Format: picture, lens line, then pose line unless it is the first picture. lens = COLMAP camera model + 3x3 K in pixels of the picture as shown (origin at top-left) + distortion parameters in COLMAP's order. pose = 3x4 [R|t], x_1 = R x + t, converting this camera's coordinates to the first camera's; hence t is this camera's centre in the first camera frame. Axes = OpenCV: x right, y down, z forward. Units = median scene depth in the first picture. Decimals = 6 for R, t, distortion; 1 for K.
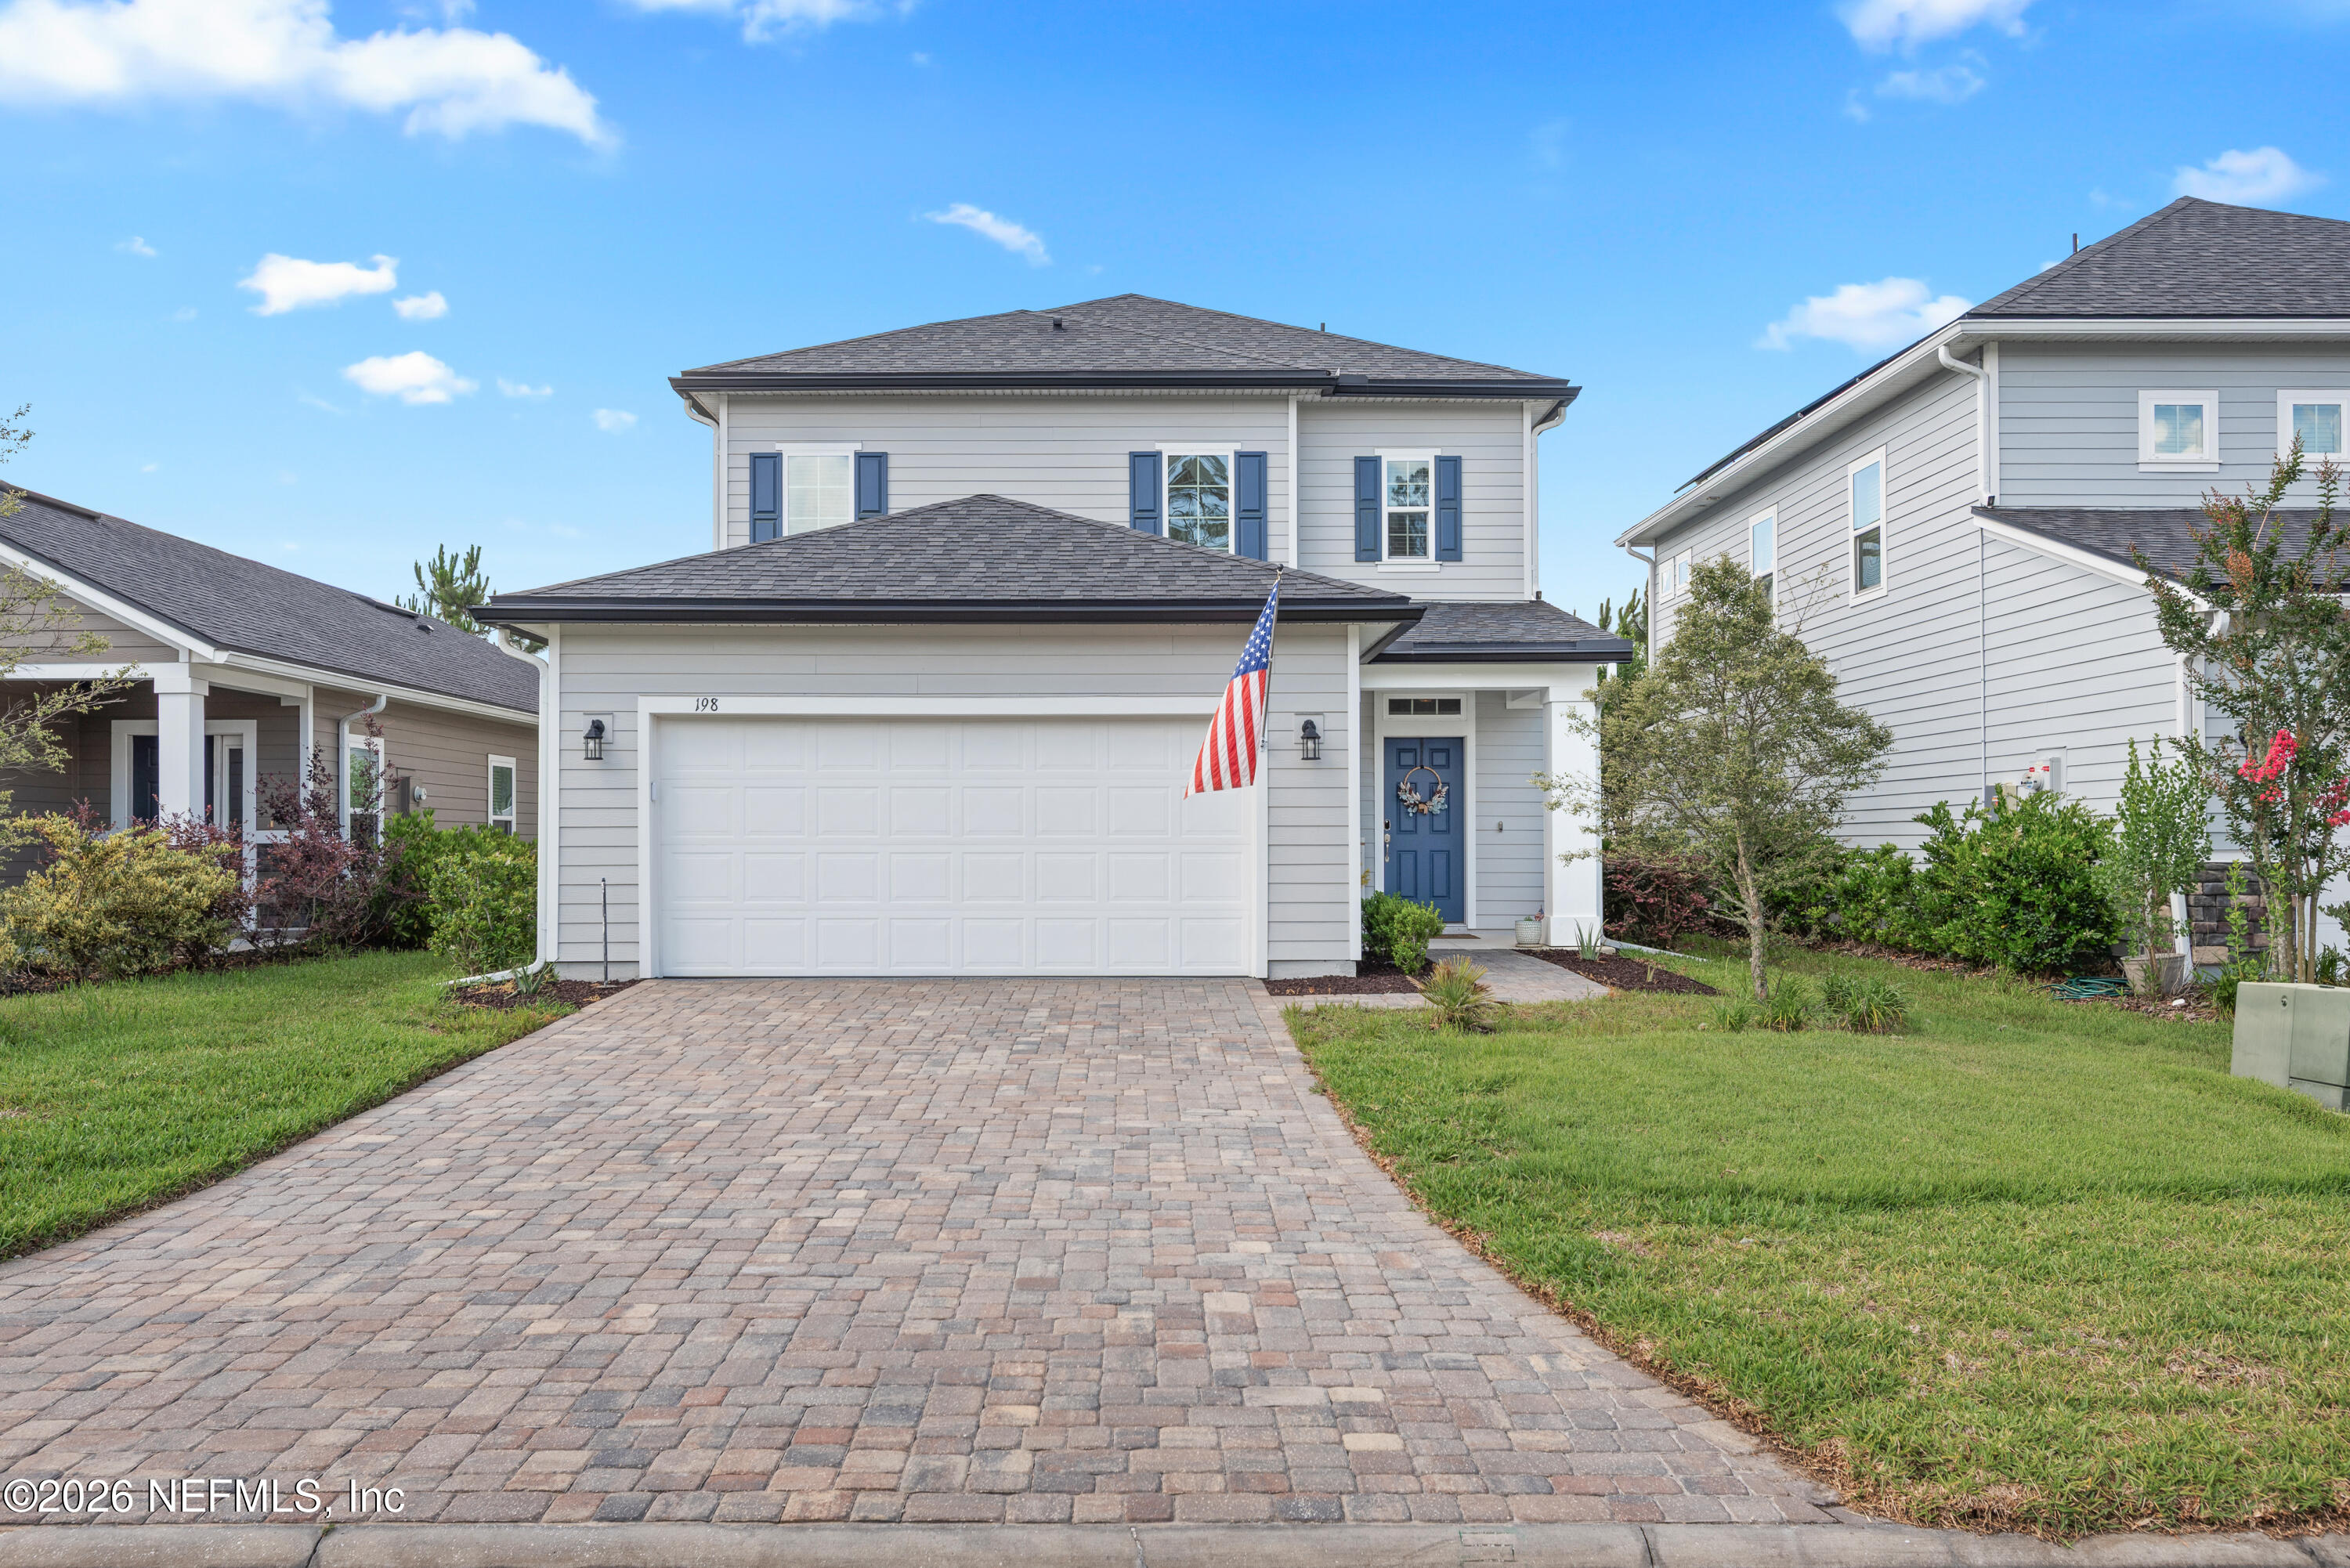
lens RADIAL K [[1901.2, 0, 1175.0], [0, 1901.2, 784.0], [0, 0, 1]] dist [-0.000352, 0.001377]
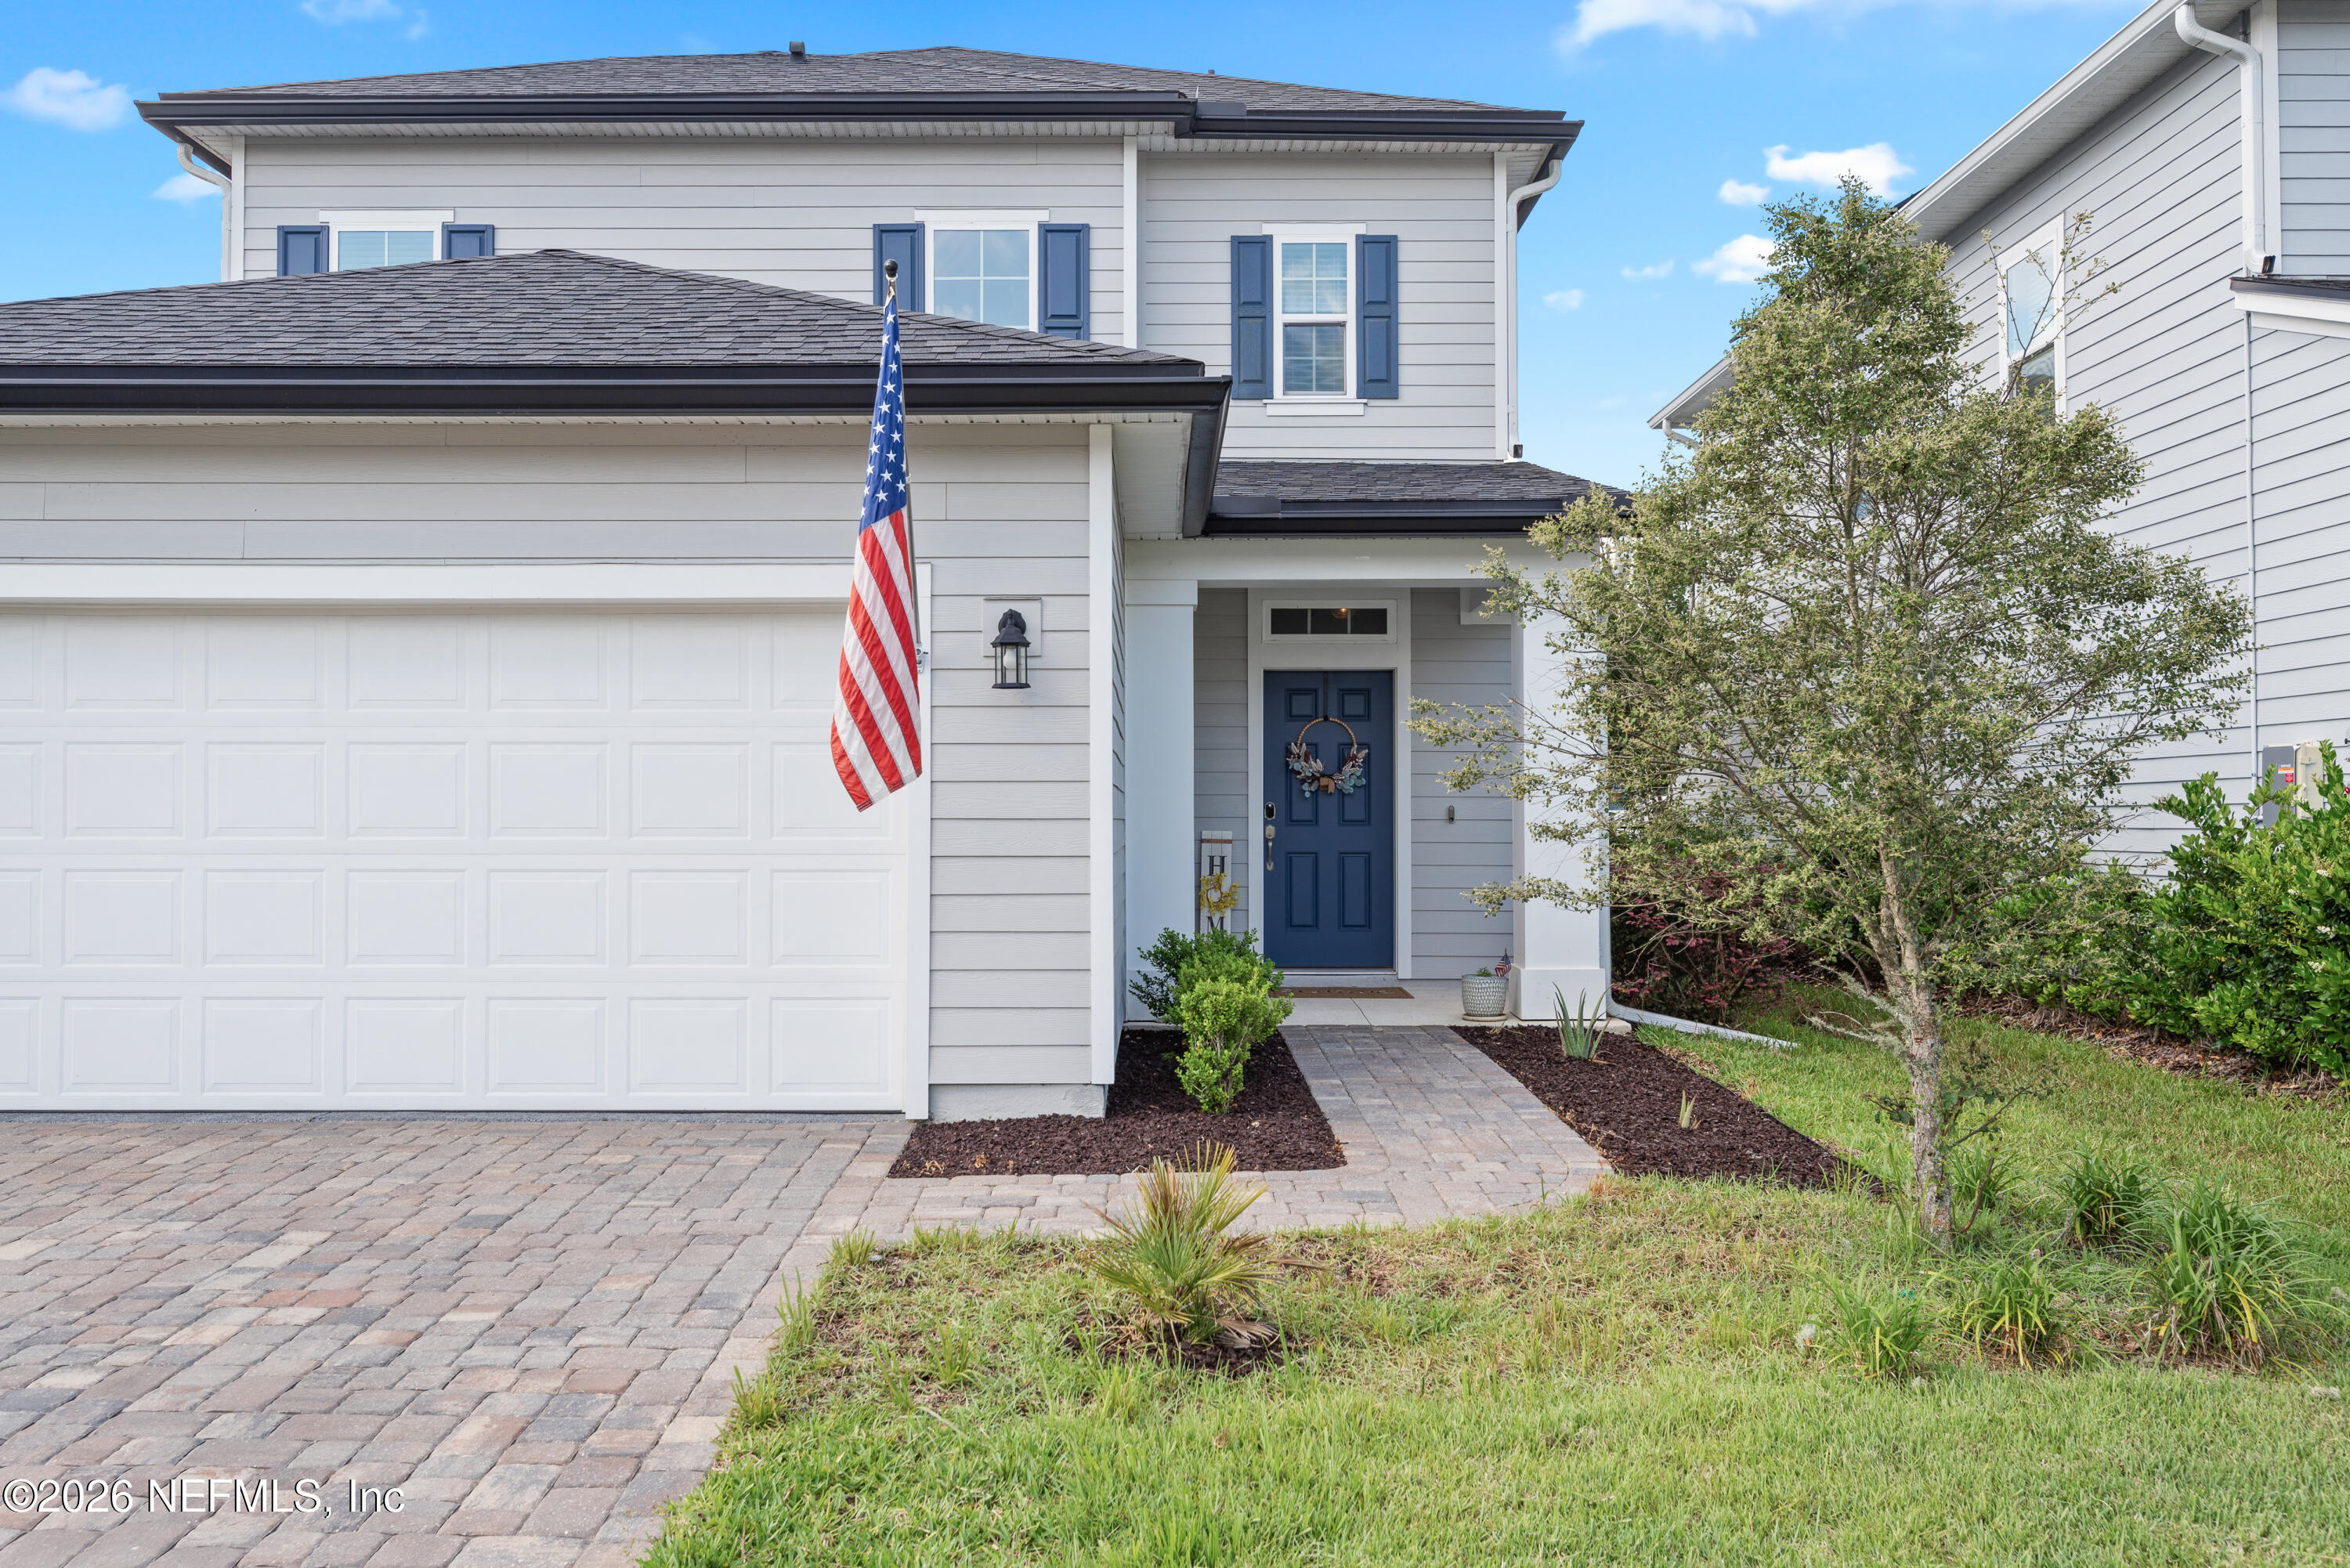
lens RADIAL K [[2026.6, 0, 1174.7], [0, 2026.6, 735.9], [0, 0, 1]] dist [0.002859, -0.007445]
pose [[0.999944, 0.001130, -0.010476, 0.087901], [-0.001243, 0.999941, -0.010793, 0.004118], [0.010463, 0.010806, 0.999887, 0.336822]]
